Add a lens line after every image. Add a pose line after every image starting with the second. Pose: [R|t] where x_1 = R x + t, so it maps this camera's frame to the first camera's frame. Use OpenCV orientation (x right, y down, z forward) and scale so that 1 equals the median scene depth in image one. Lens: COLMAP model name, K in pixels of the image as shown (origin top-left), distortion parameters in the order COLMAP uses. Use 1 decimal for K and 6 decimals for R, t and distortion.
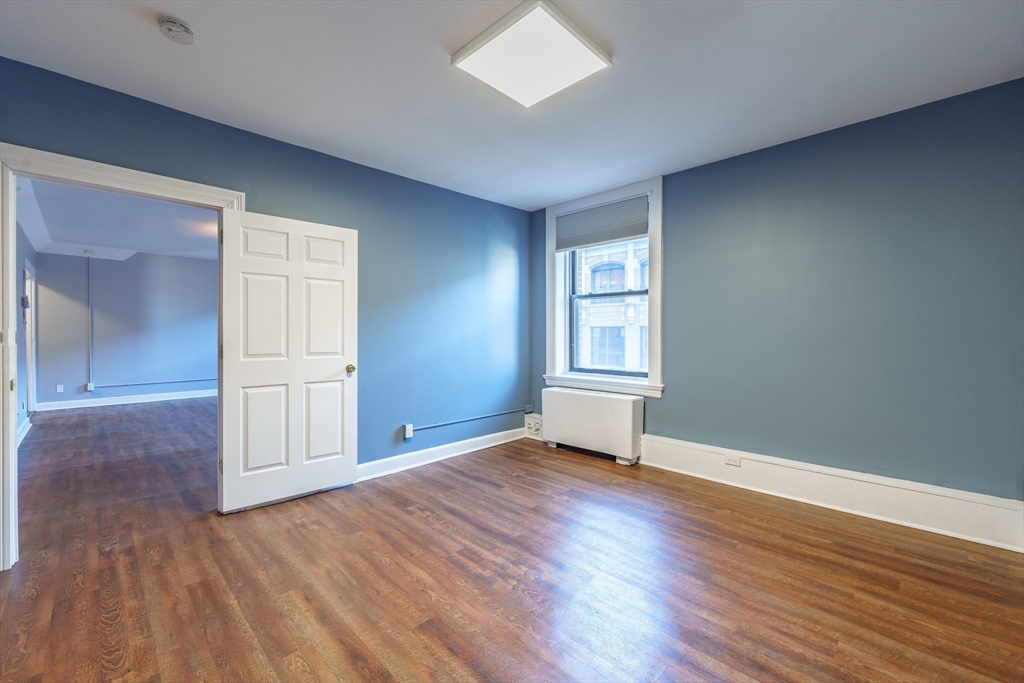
lens RADIAL K [[423.7, 0, 512.0], [0, 423.7, 341.5], [0, 0, 1]] dist [-0.002484, -0.000425]
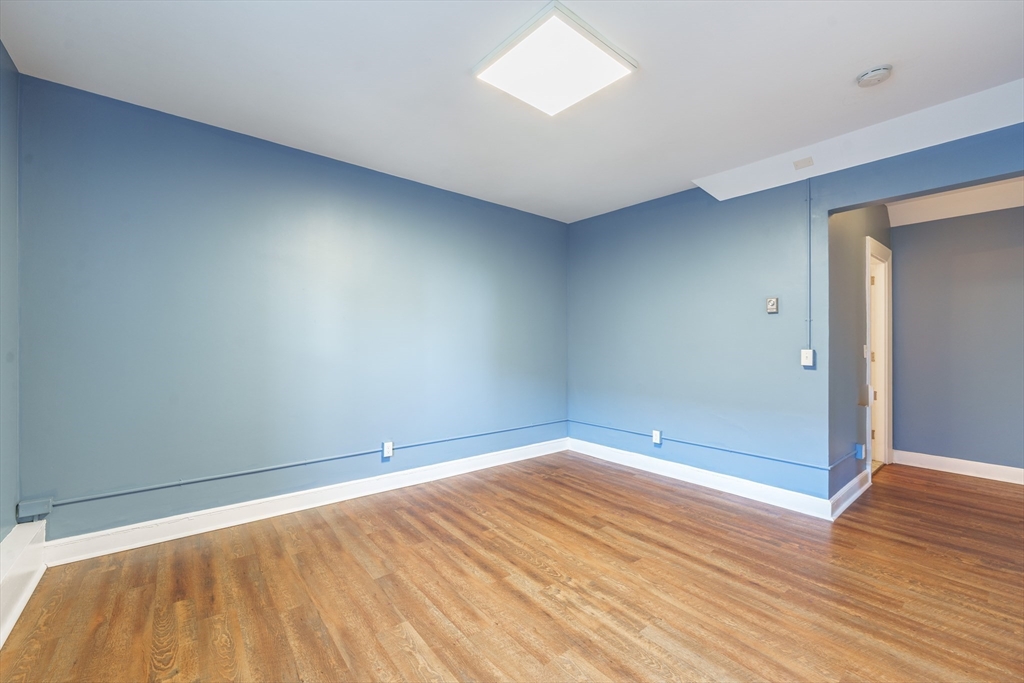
lens RADIAL K [[423.7, 0, 512.0], [0, 423.7, 341.5], [0, 0, 1]] dist [-0.002484, -0.000425]
pose [[-0.994031, -0.002006, 0.109079, 0.033031], [-0.000764, 0.999934, 0.011435, -0.040297], [-0.109095, 0.011284, -0.993967, 1.950010]]
